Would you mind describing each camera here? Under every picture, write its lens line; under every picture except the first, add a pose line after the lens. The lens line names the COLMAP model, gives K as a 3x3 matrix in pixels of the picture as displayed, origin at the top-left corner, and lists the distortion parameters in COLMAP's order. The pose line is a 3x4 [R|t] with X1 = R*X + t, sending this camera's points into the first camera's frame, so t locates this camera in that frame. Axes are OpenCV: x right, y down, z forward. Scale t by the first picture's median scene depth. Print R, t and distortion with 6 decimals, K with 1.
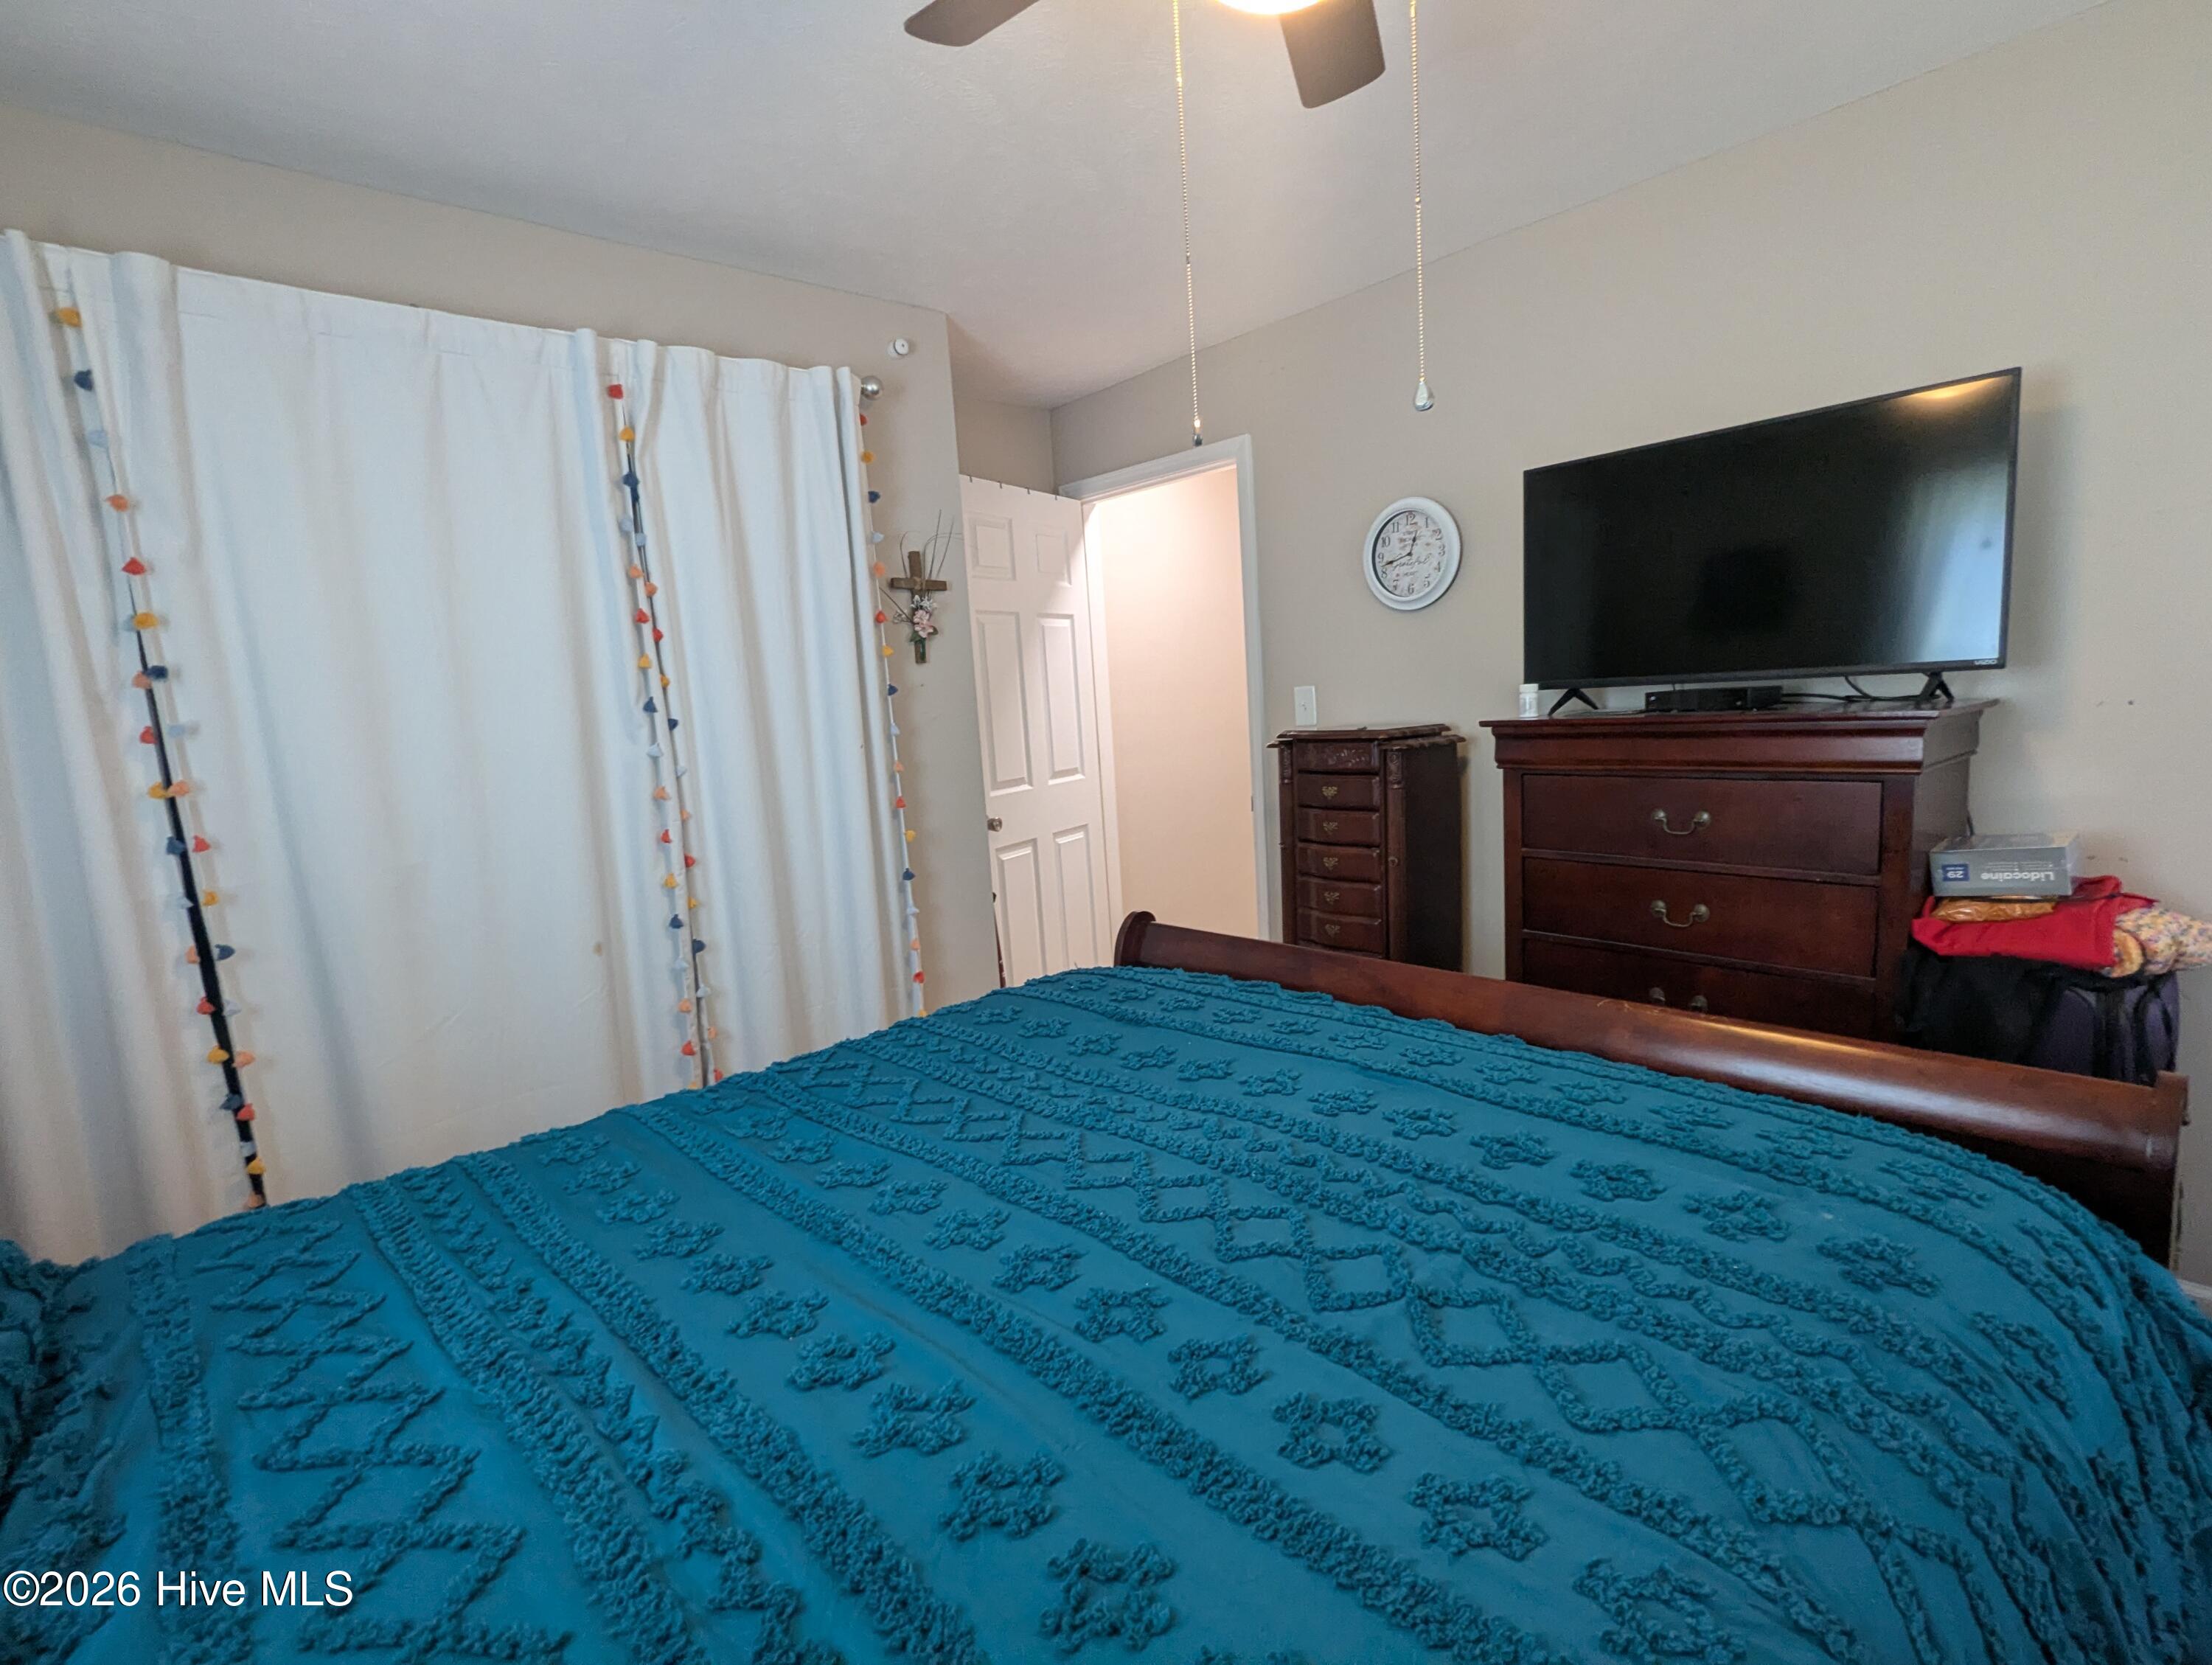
lens RADIAL K [[1048.7, 0, 1108.1], [0, 1048.7, 832.2], [0, 0, 1]] dist [-0.001346, 0.000170]
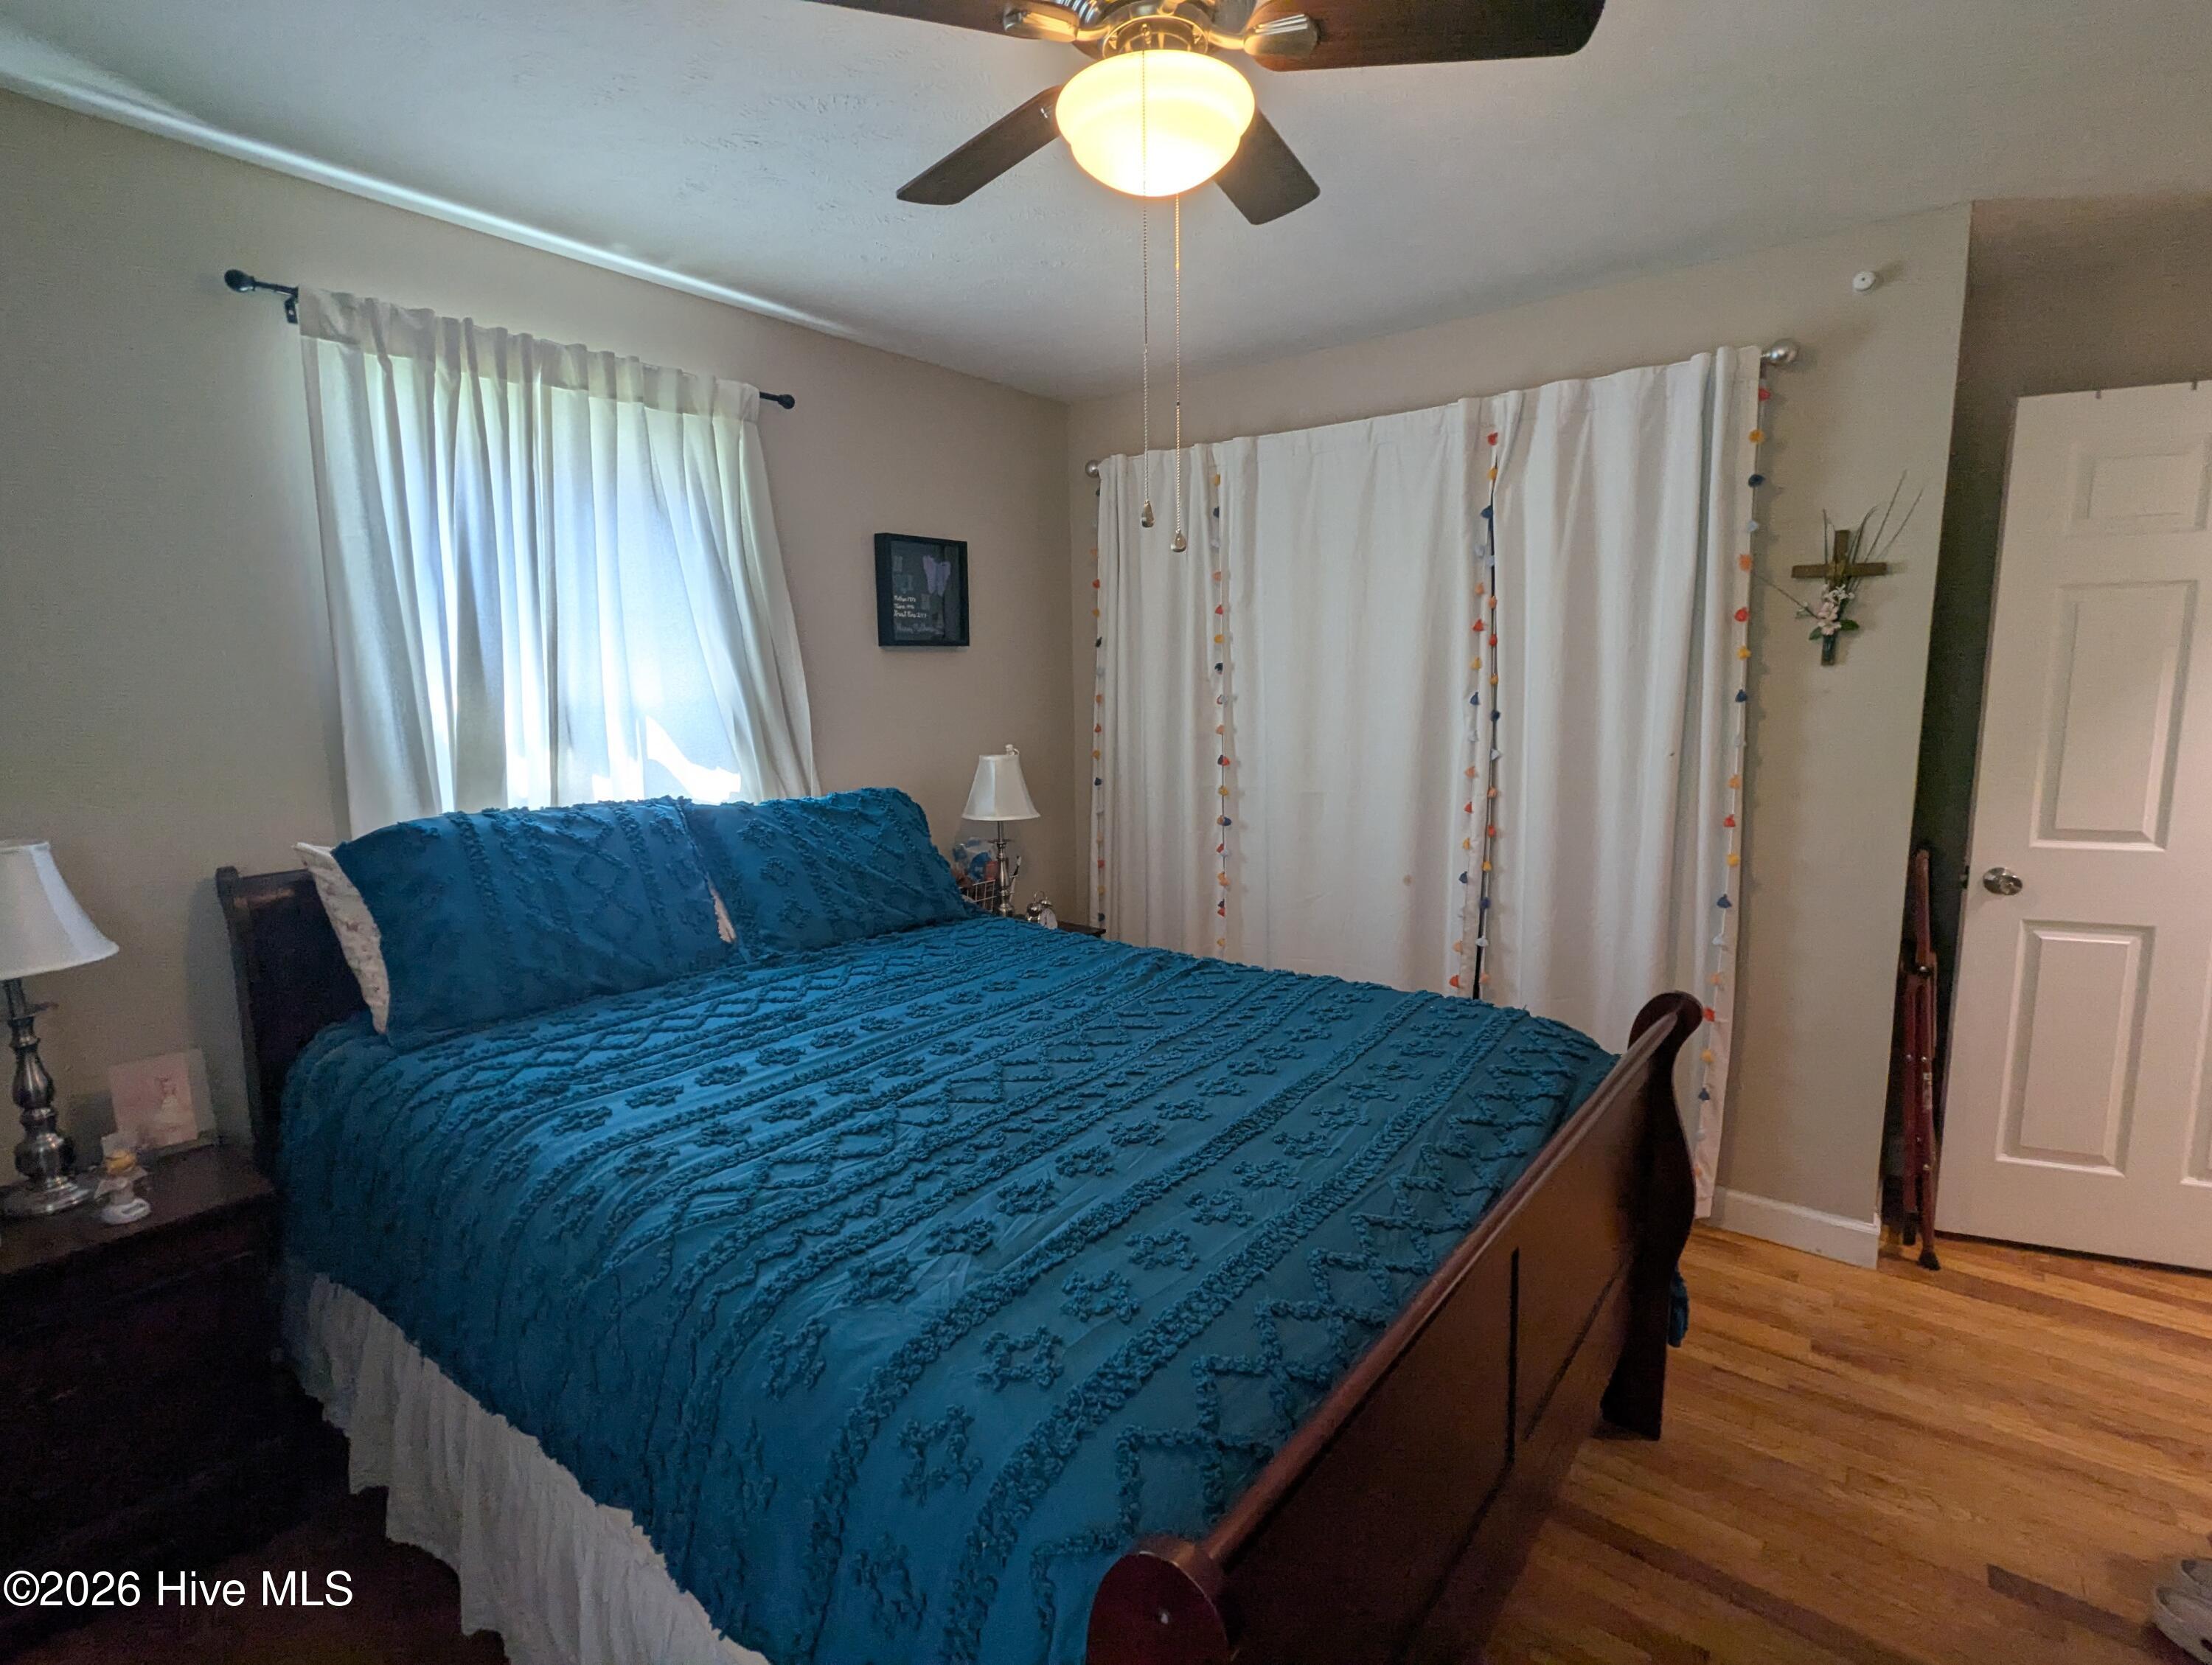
lens RADIAL K [[1048.7, 0, 1108.1], [0, 1048.7, 832.2], [0, 0, 1]] dist [-0.001346, 0.000170]
pose [[0.167515, 0.199461, -0.965481, 0.672582], [-0.131575, 0.975082, 0.178615, -0.126531], [0.977050, 0.097113, 0.189585, 0.354327]]
